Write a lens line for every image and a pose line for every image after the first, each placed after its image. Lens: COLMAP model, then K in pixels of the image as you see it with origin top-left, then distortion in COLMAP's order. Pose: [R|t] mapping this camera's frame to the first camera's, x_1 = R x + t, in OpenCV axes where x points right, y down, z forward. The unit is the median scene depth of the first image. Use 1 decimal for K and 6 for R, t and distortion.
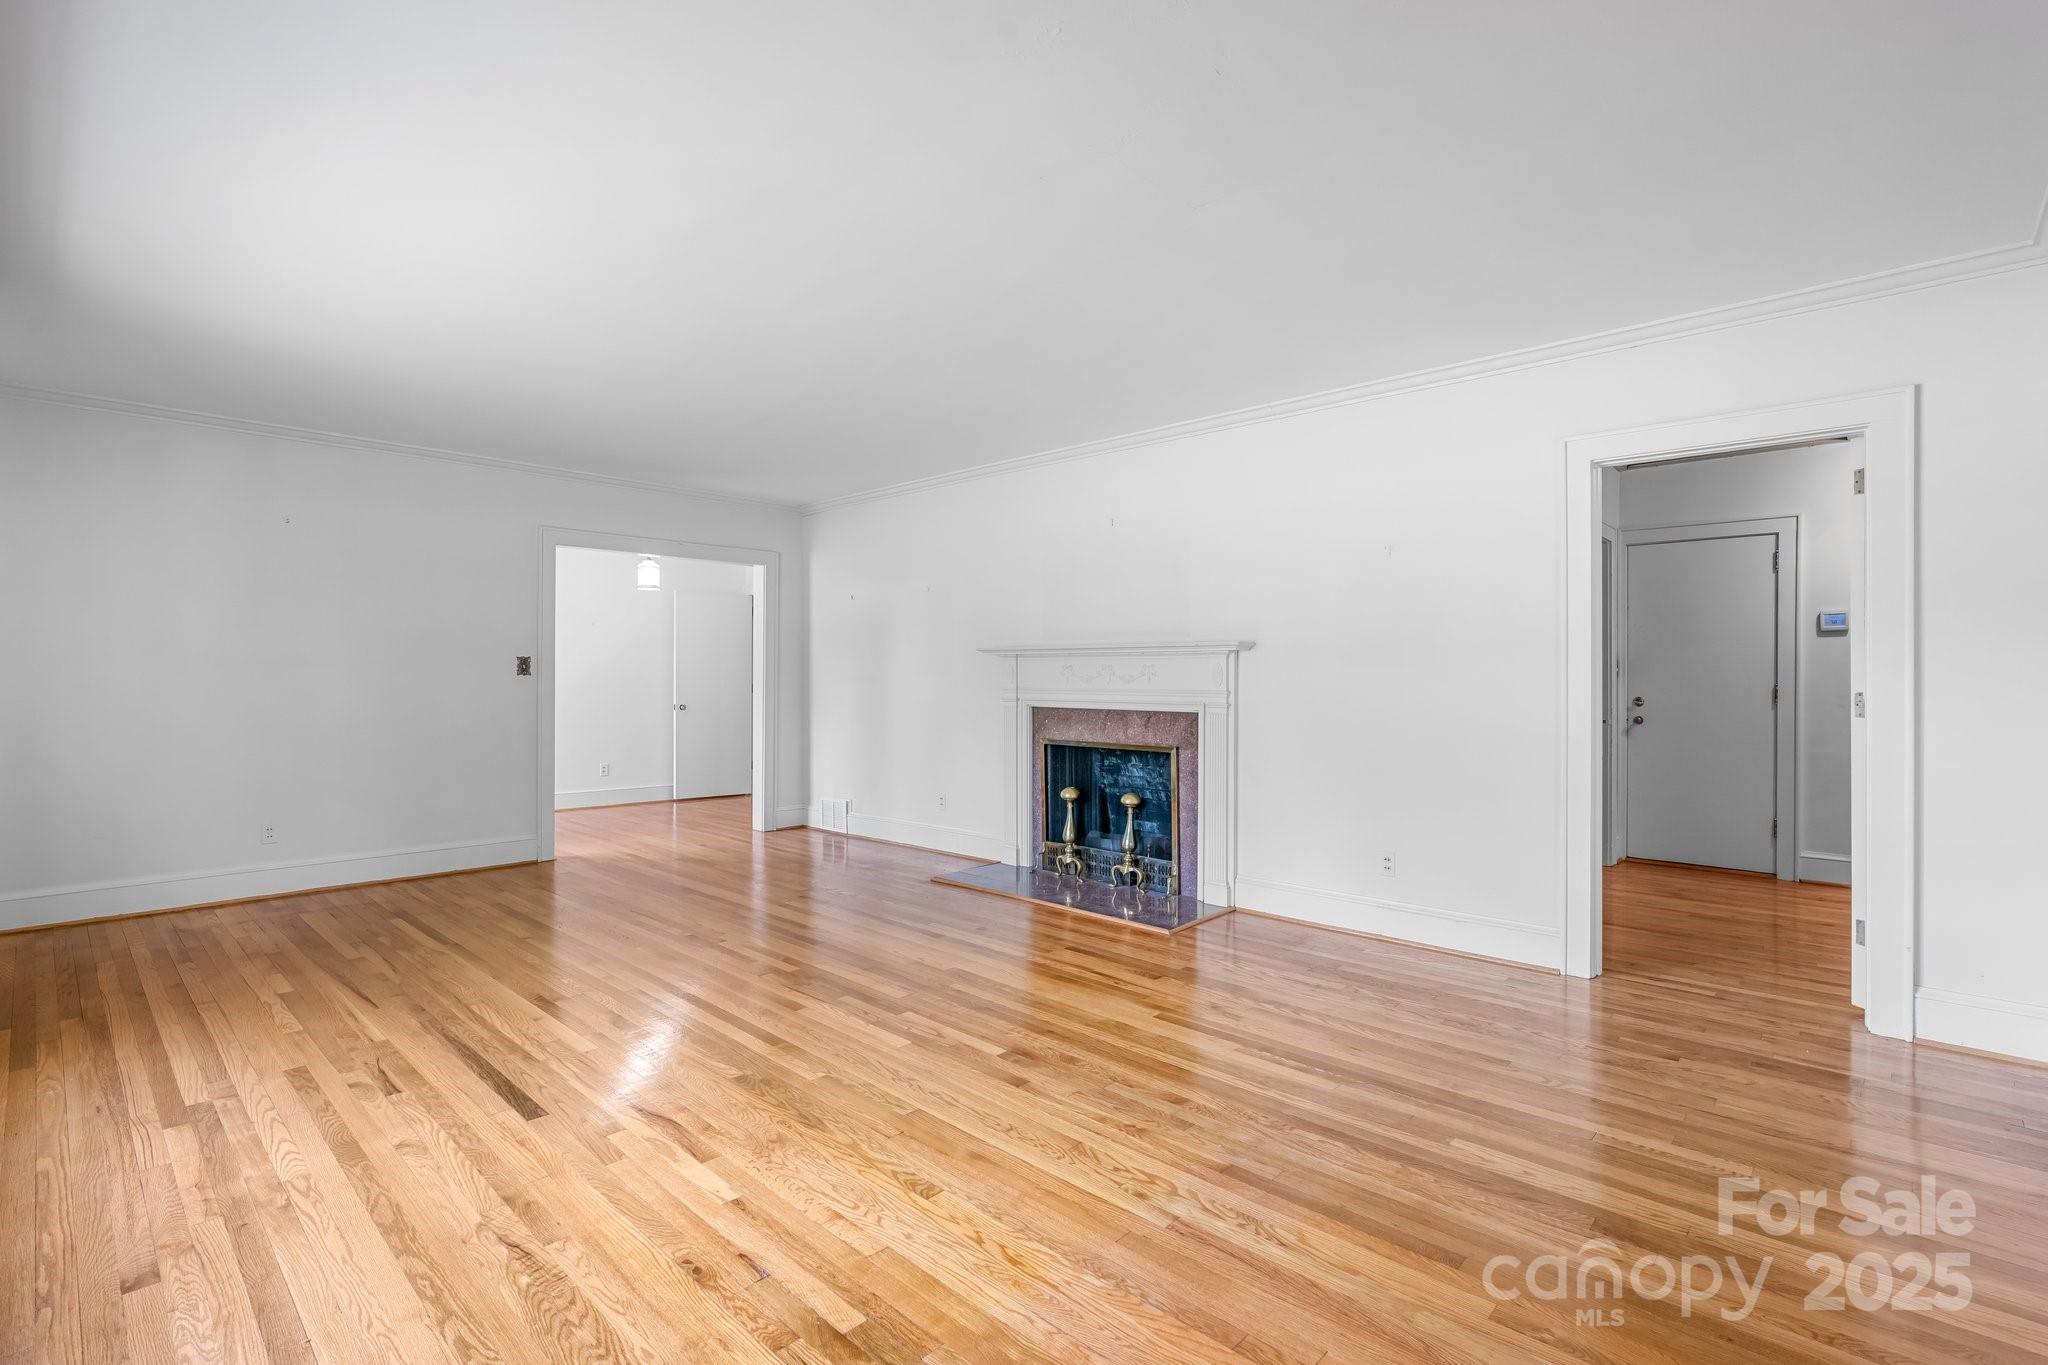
lens RADIAL K [[938.4, 0, 1003.7], [0, 938.4, 679.9], [0, 0, 1]] dist [-0.010105, 0.003087]
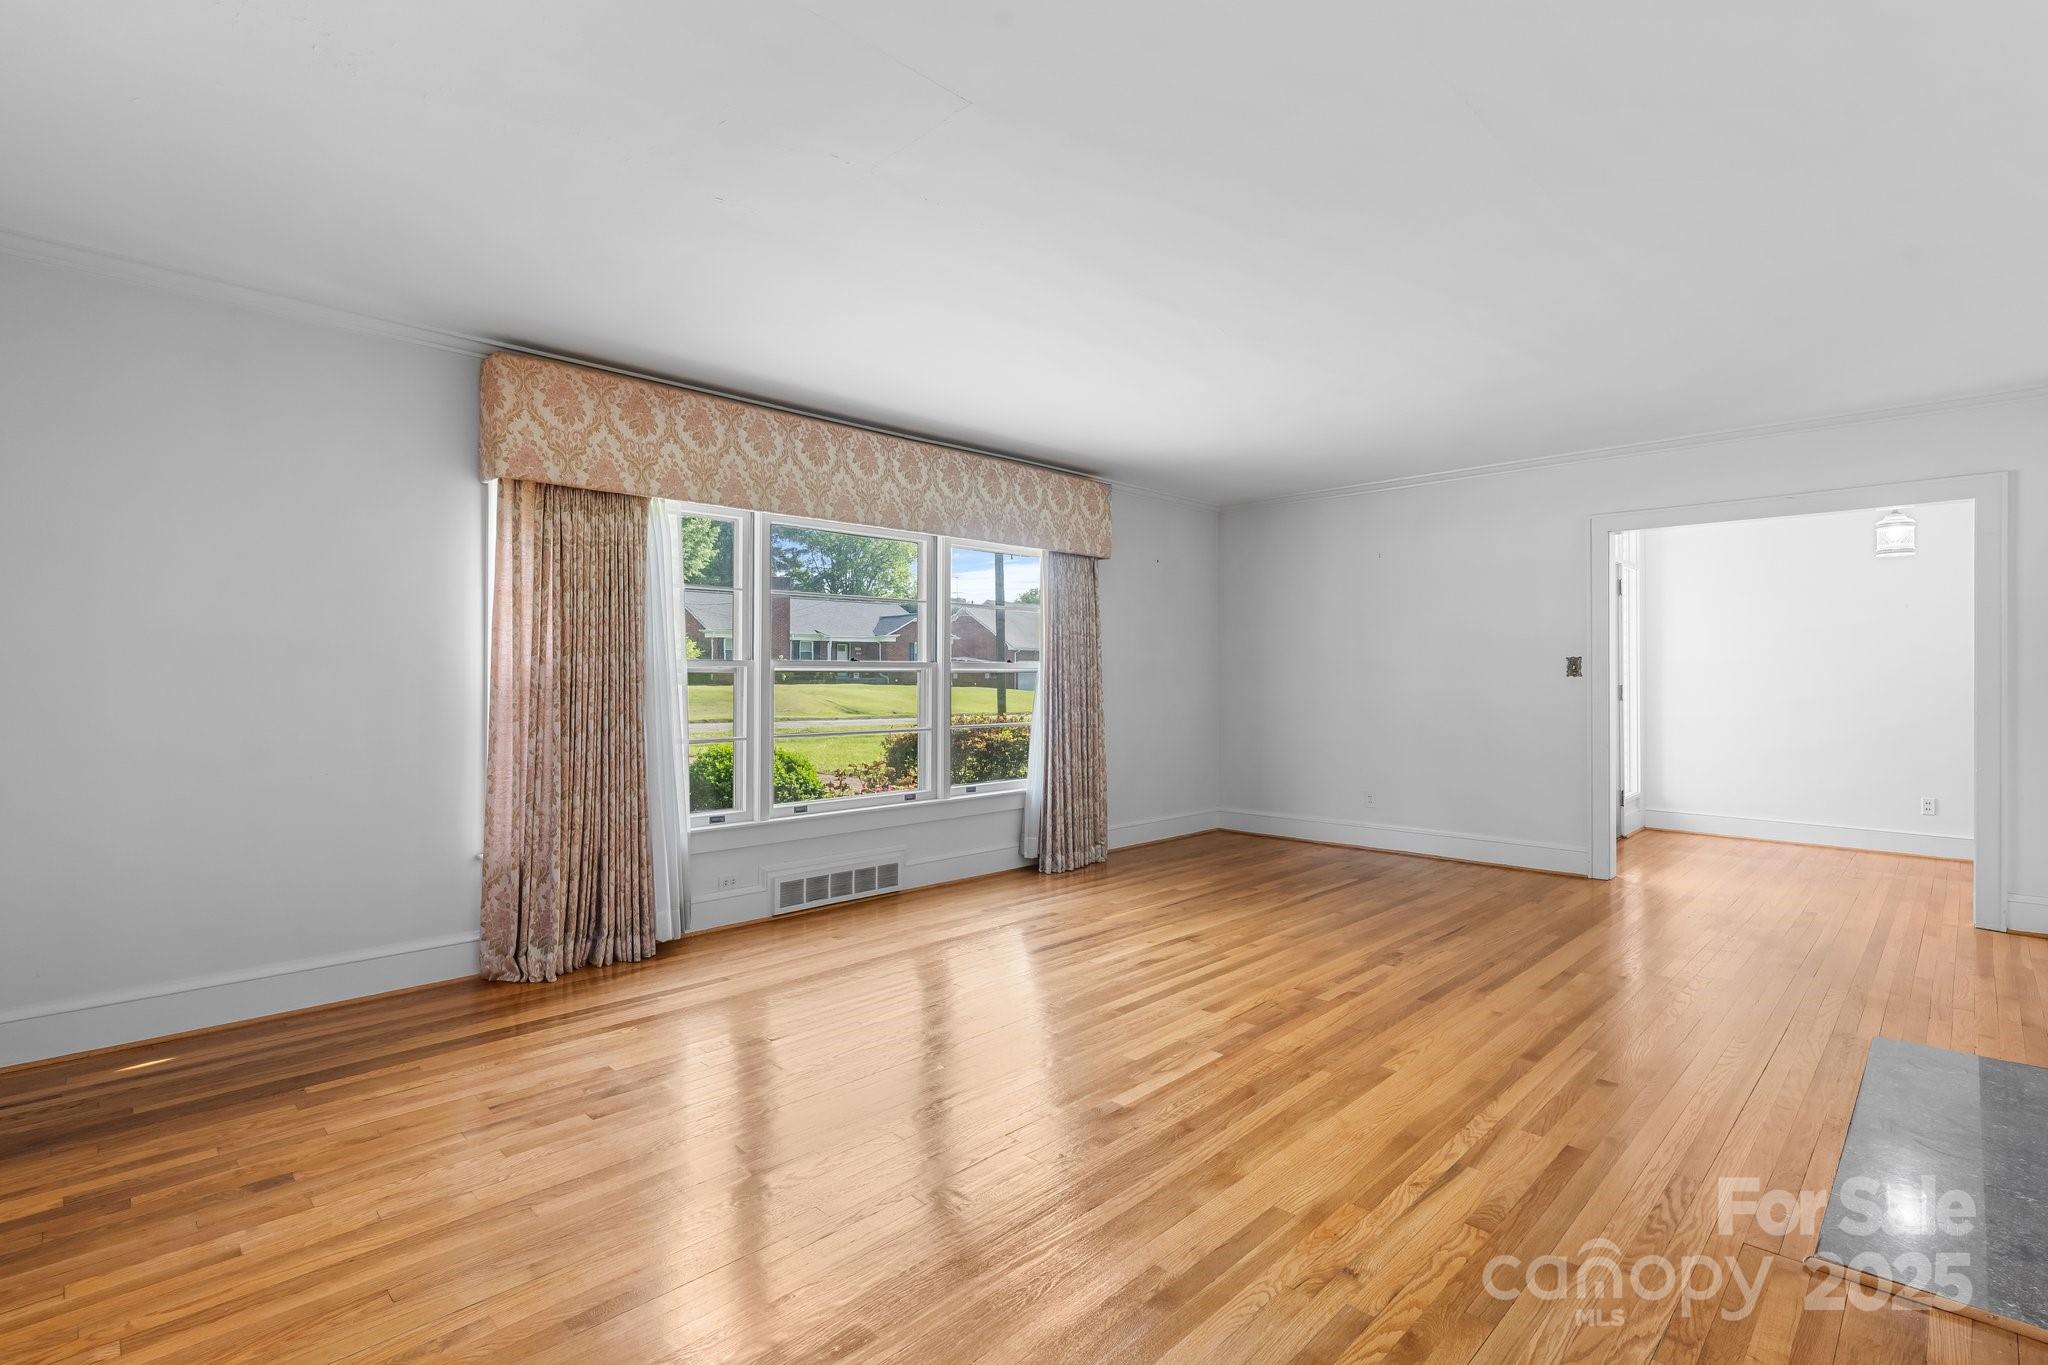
lens RADIAL K [[938.4, 0, 1029.7], [0, 938.4, 673.9], [0, 0, 1]] dist [-0.010105, 0.003087]
pose [[-0.017113, -0.010489, -0.999799, 0.790059], [0.000596, 0.999945, -0.010501, 0.003292], [0.999853, -0.000776, -0.017106, 0.832656]]
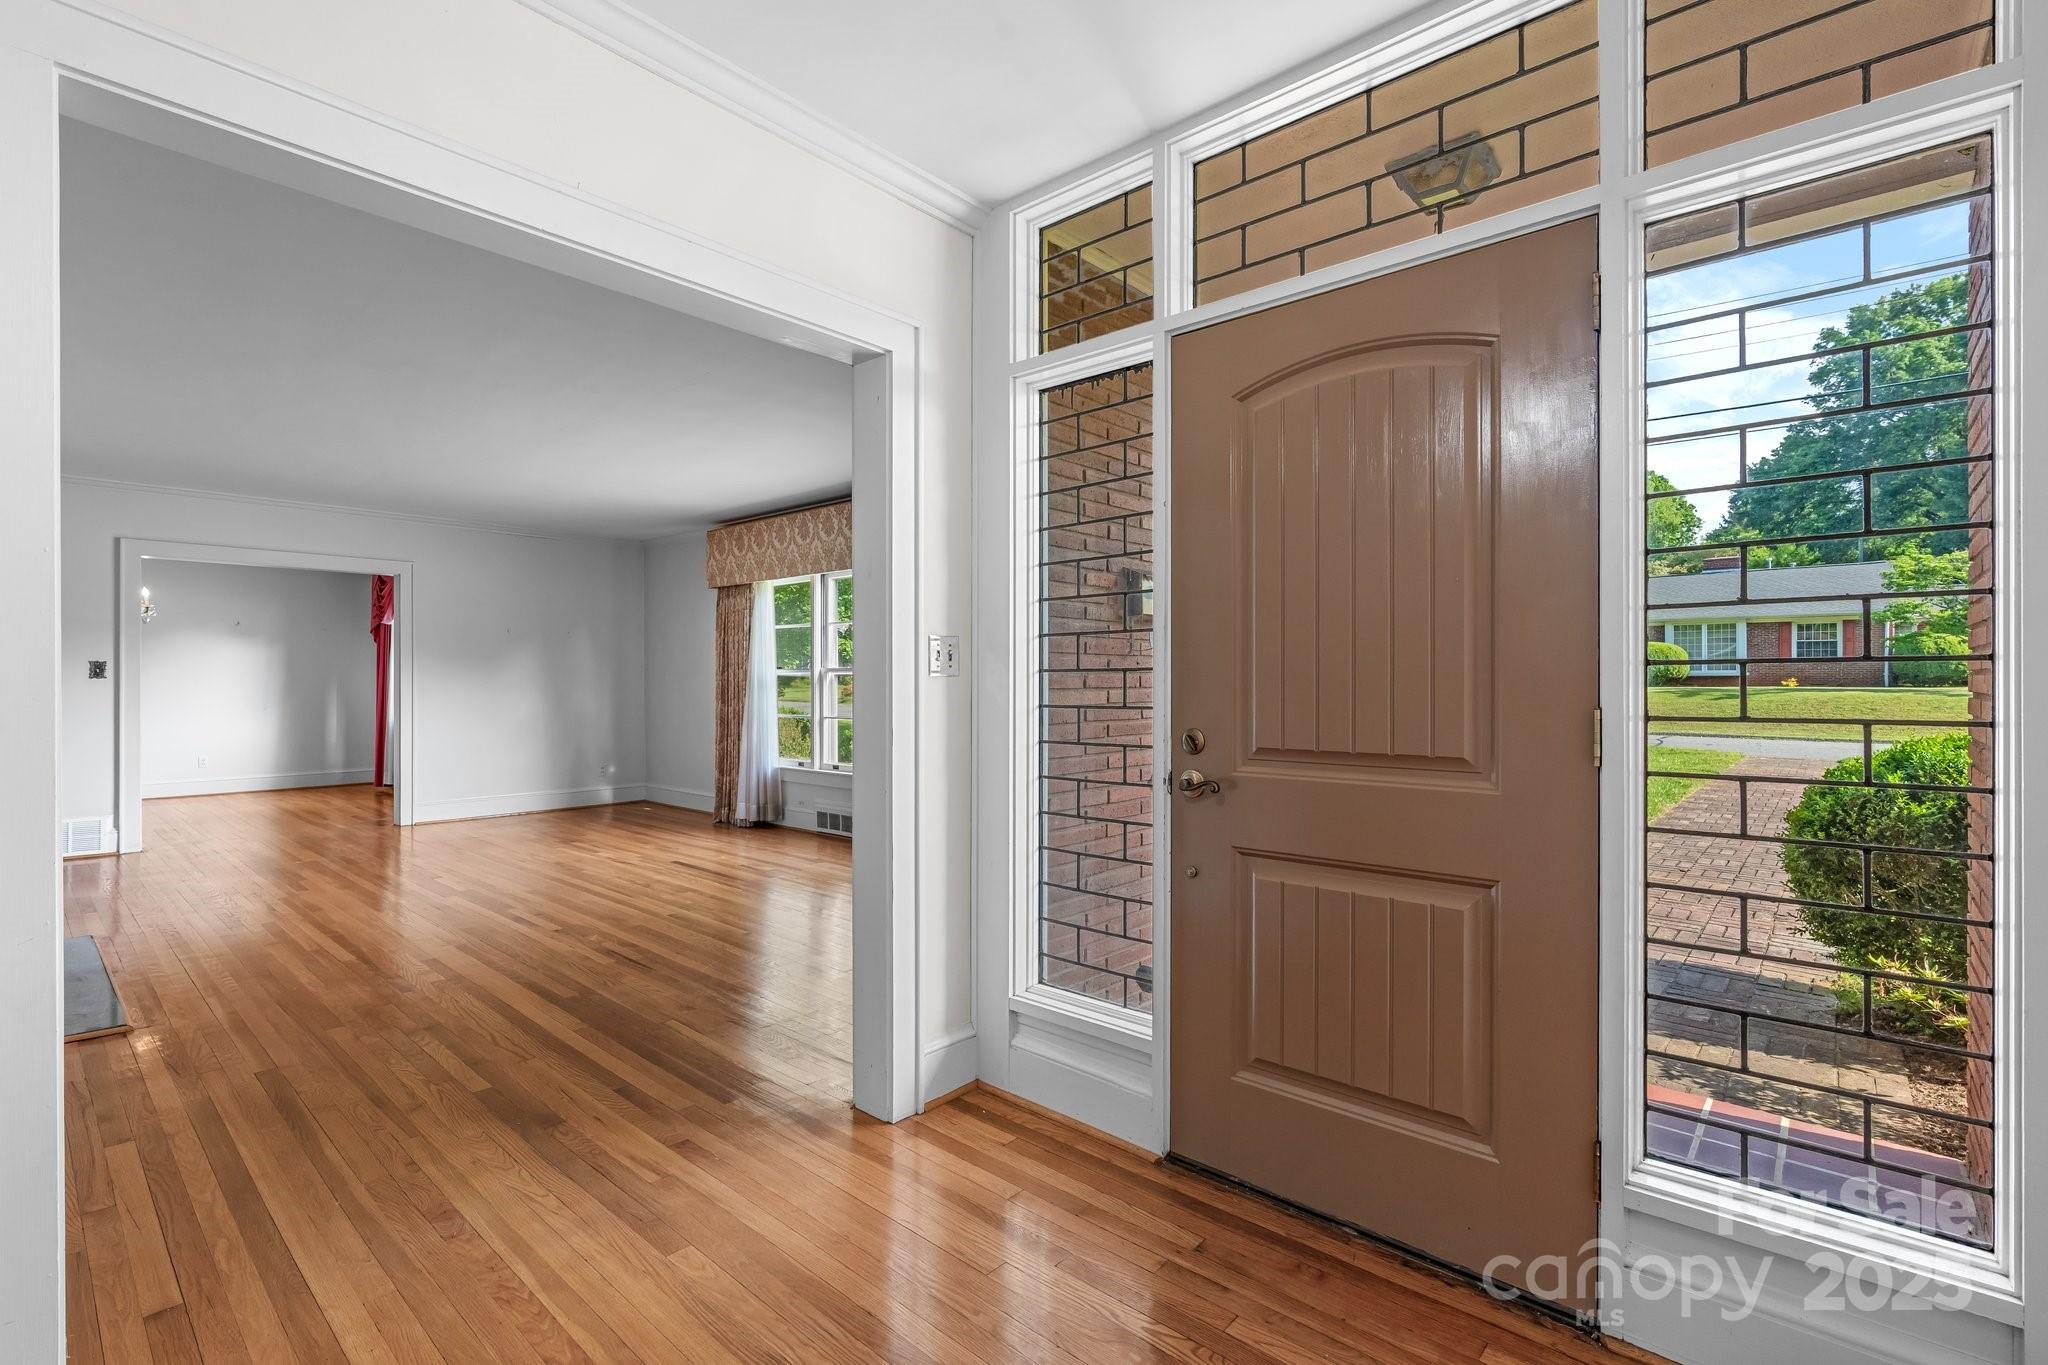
lens RADIAL K [[938.4, 0, 1035.4], [0, 938.4, 680.2], [0, 0, 1]] dist [-0.010105, 0.003087]
pose [[-0.999123, -0.006722, -0.041333, -0.986804], [-0.006727, 0.999977, -0.000002, -0.006461], [0.041332, 0.000276, -0.999145, 2.598304]]
